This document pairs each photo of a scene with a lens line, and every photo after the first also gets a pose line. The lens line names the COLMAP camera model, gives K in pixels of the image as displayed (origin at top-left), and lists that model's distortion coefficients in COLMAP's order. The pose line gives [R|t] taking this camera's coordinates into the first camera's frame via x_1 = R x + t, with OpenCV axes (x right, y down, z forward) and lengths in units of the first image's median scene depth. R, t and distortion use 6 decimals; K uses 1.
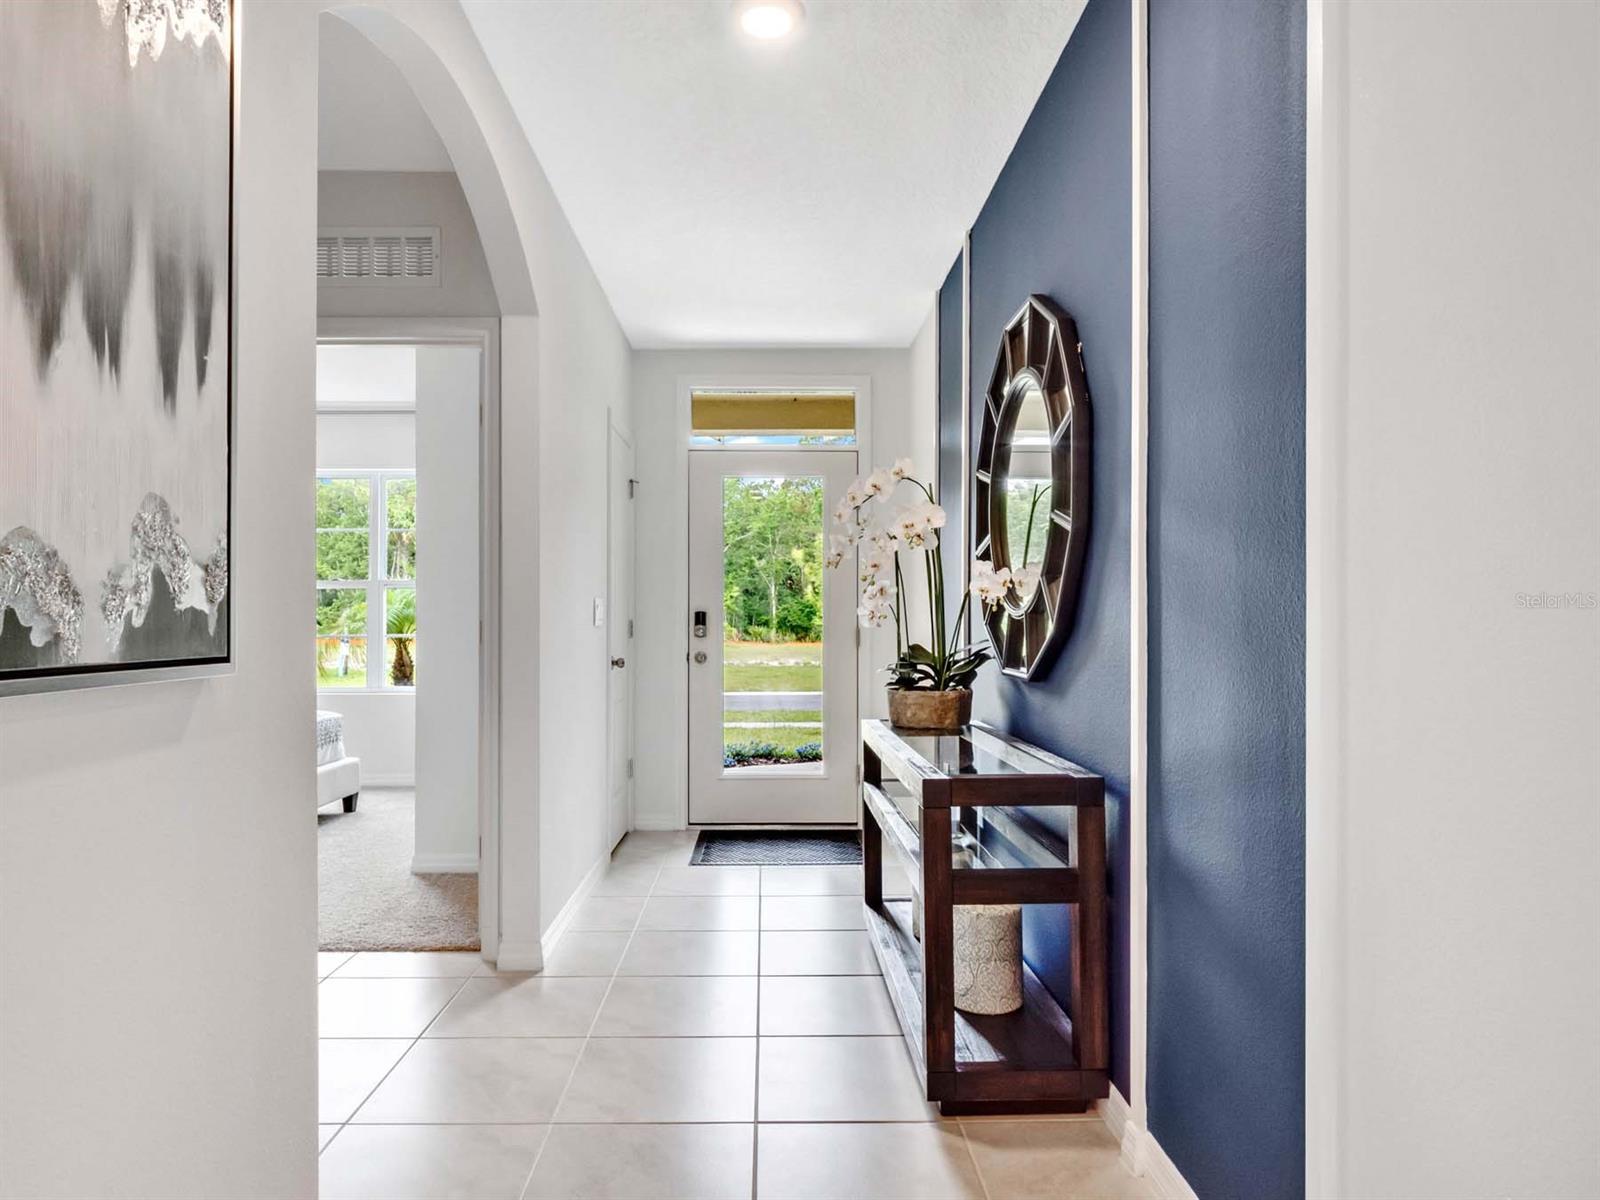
lens RADIAL K [[870.6, 0, 798.2], [0, 870.6, 621.8], [0, 0, 1]] dist [-0.003621, -0.001113]
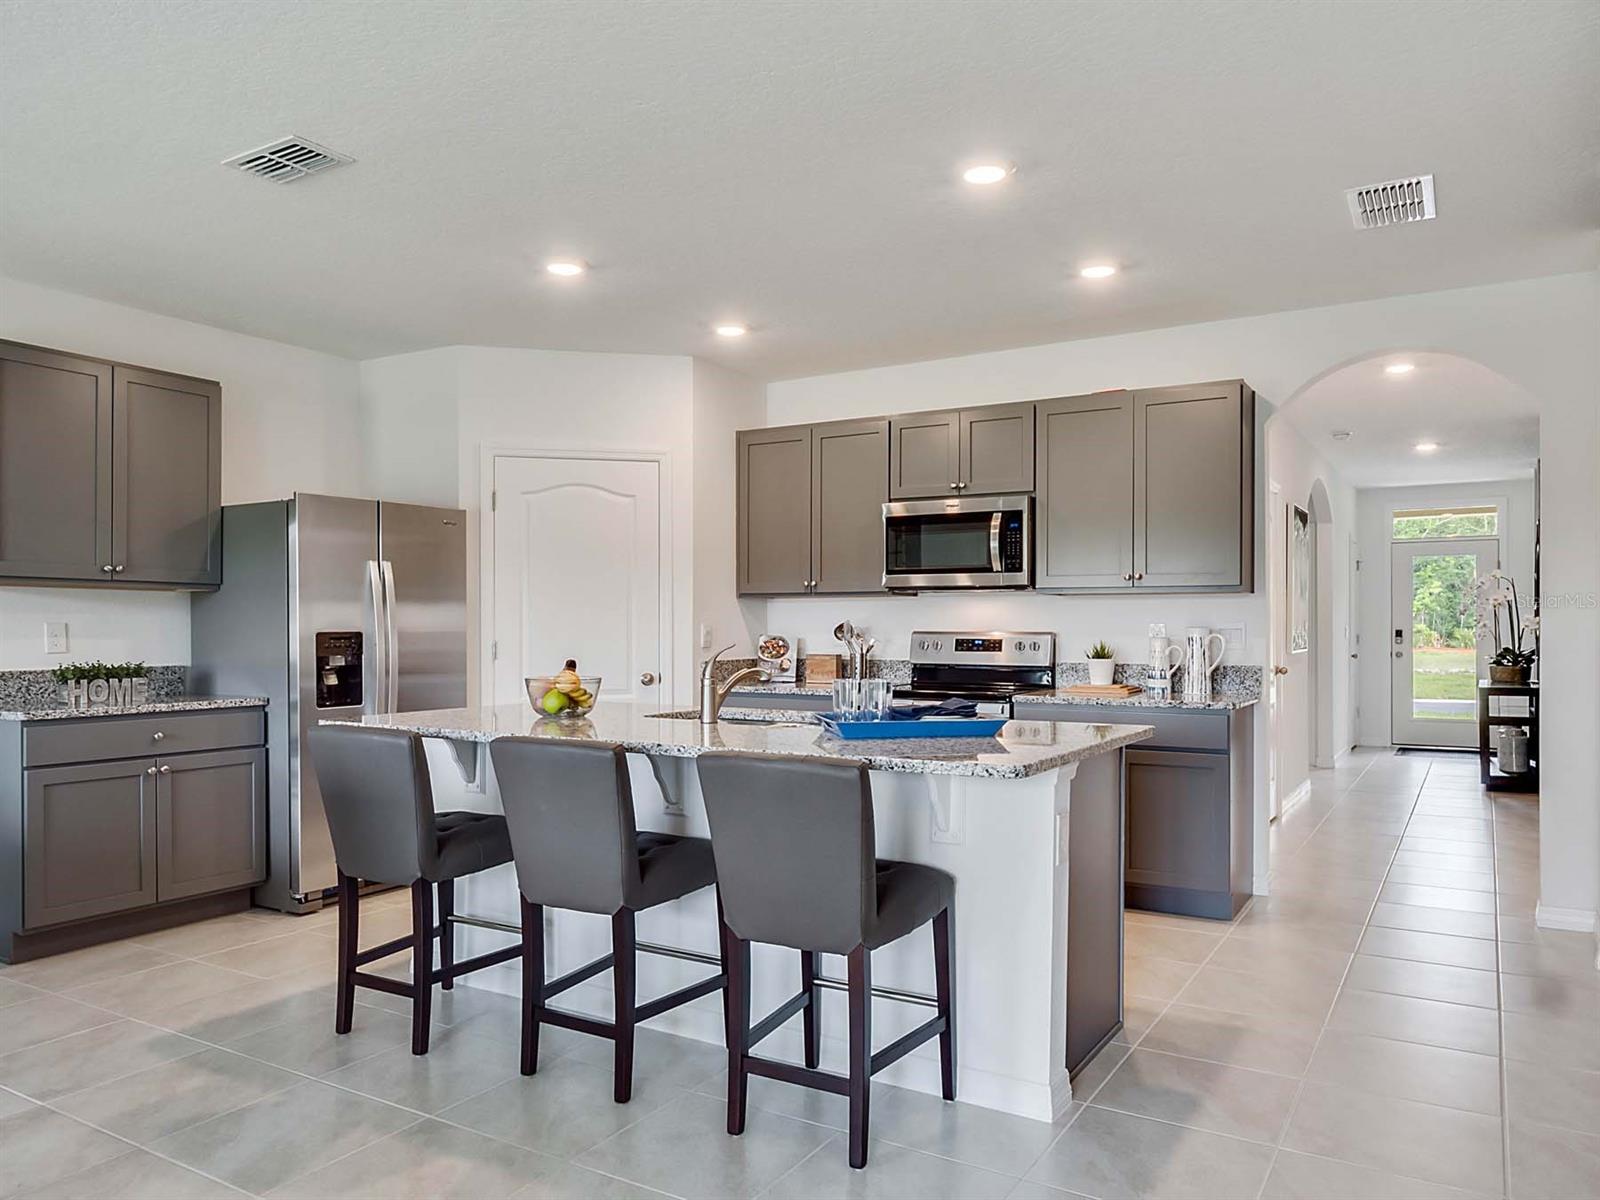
lens RADIAL K [[1122.7, 0, 808.3], [0, 1122.7, 624.2], [0, 0, 1]] dist [-0.003678, -0.000245]
pose [[0.832702, -0.003529, -0.553710, 0.163004], [0.005256, 0.999985, 0.001531, -0.033671], [0.553697, -0.004186, 0.832708, -1.685139]]
